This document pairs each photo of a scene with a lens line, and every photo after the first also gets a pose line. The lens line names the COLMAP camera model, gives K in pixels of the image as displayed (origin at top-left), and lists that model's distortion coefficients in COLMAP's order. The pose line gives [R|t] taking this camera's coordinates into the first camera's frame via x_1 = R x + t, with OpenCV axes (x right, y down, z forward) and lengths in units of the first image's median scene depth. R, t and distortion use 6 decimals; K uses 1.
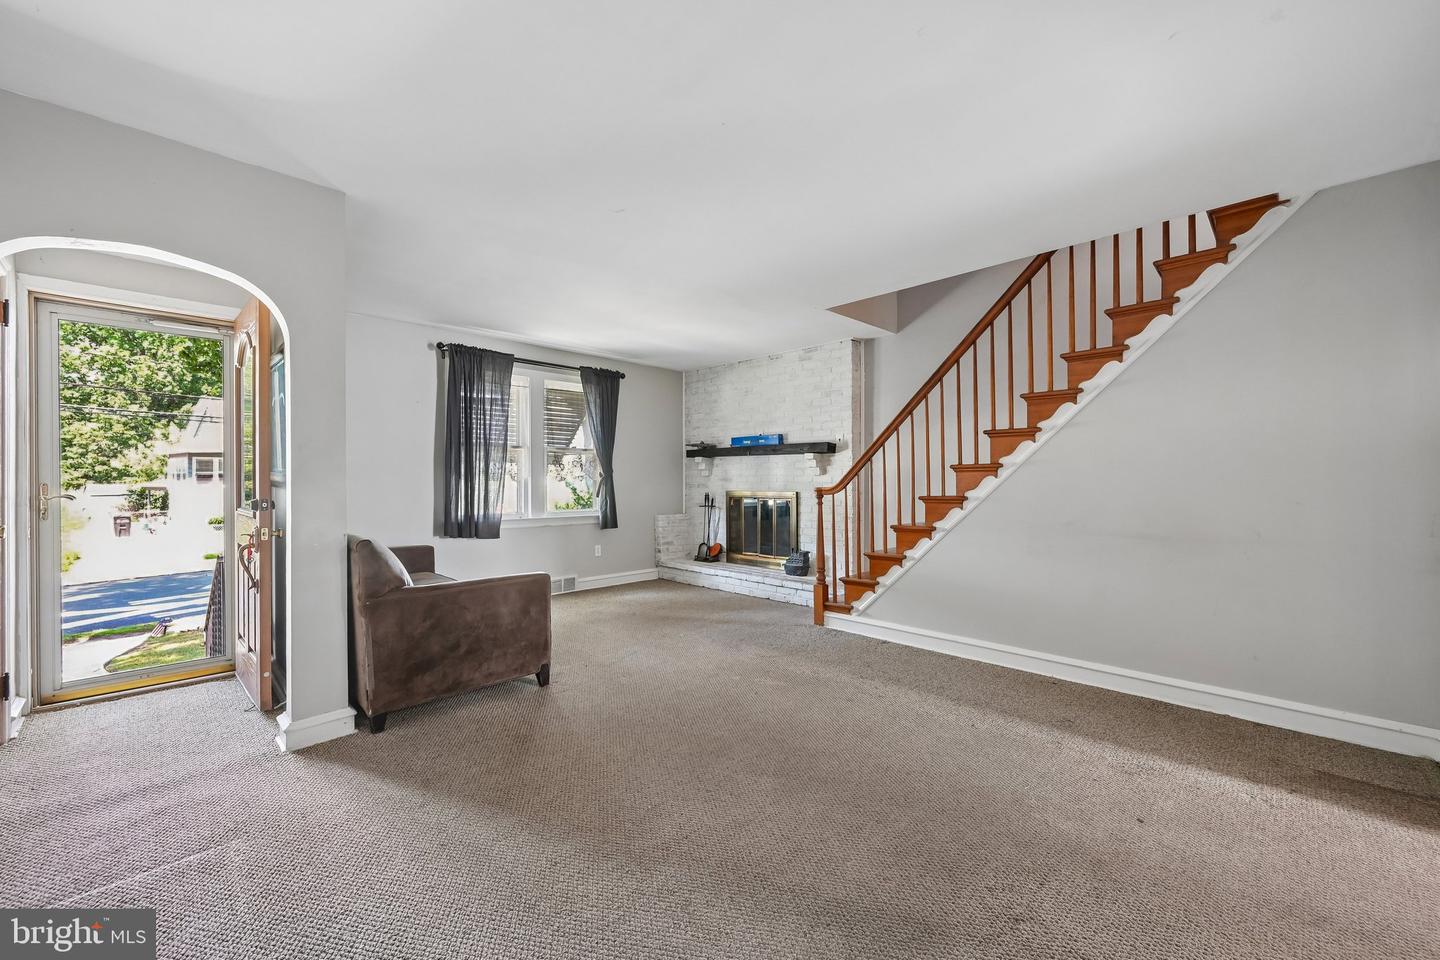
lens RADIAL K [[570.4, 0, 720.0], [0, 570.4, 480.0], [0, 0, 1]] dist [-0.000819, 0.000074]
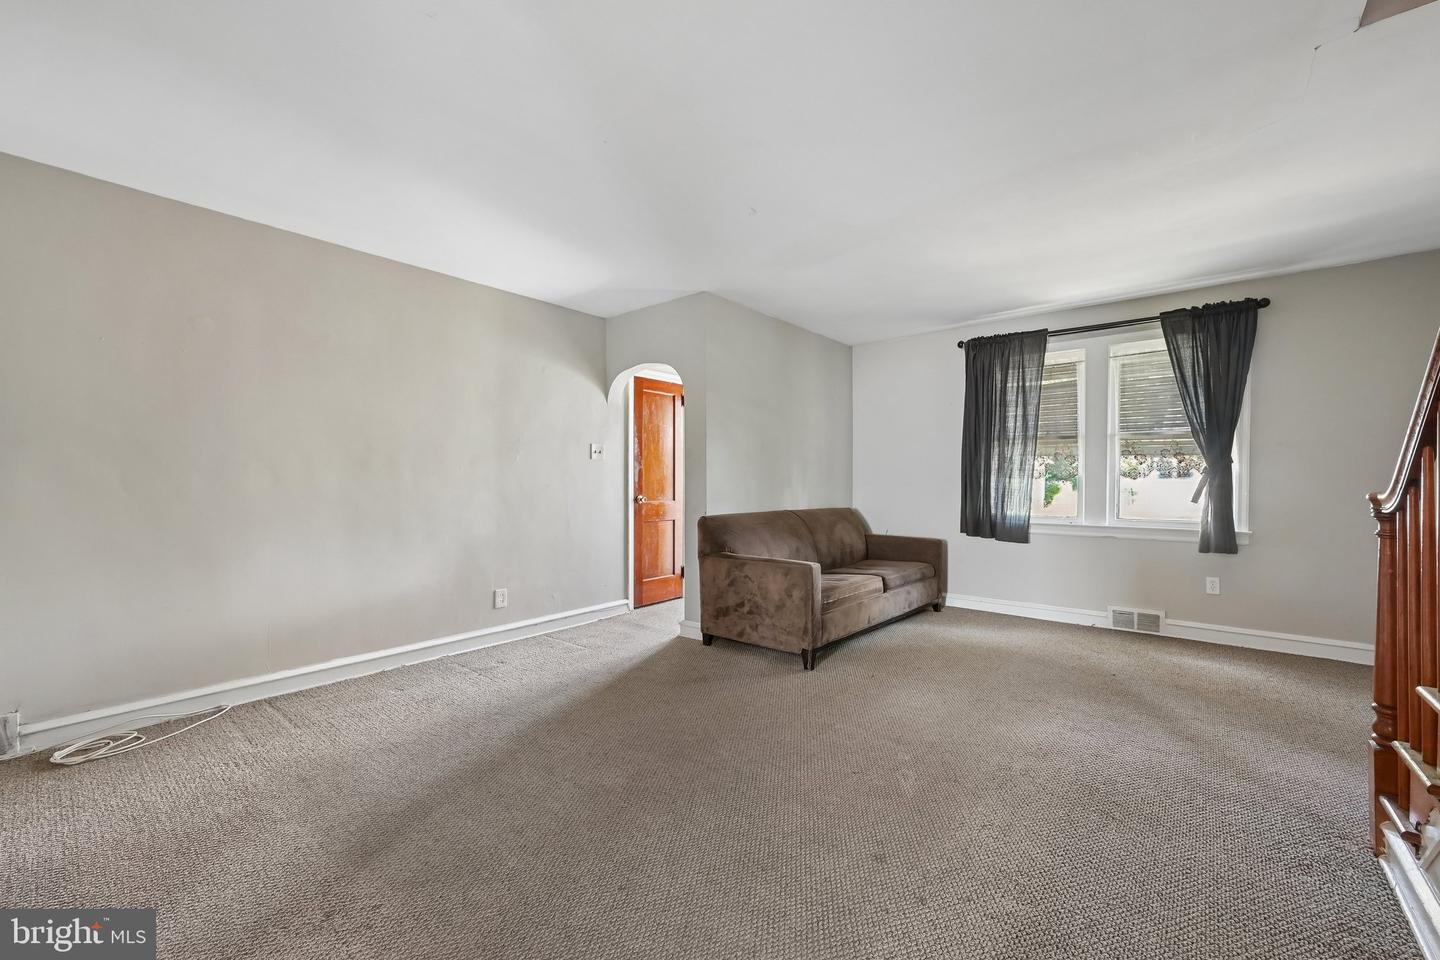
lens RADIAL K [[570.4, 0, 720.0], [0, 570.4, 480.0], [0, 0, 1]] dist [-0.000819, 0.000074]
pose [[0.096358, 0.001042, -0.995346, 0.454982], [-0.000225, 0.999999, 0.001025, 0.003900], [0.995347, 0.000125, 0.096358, 0.457232]]
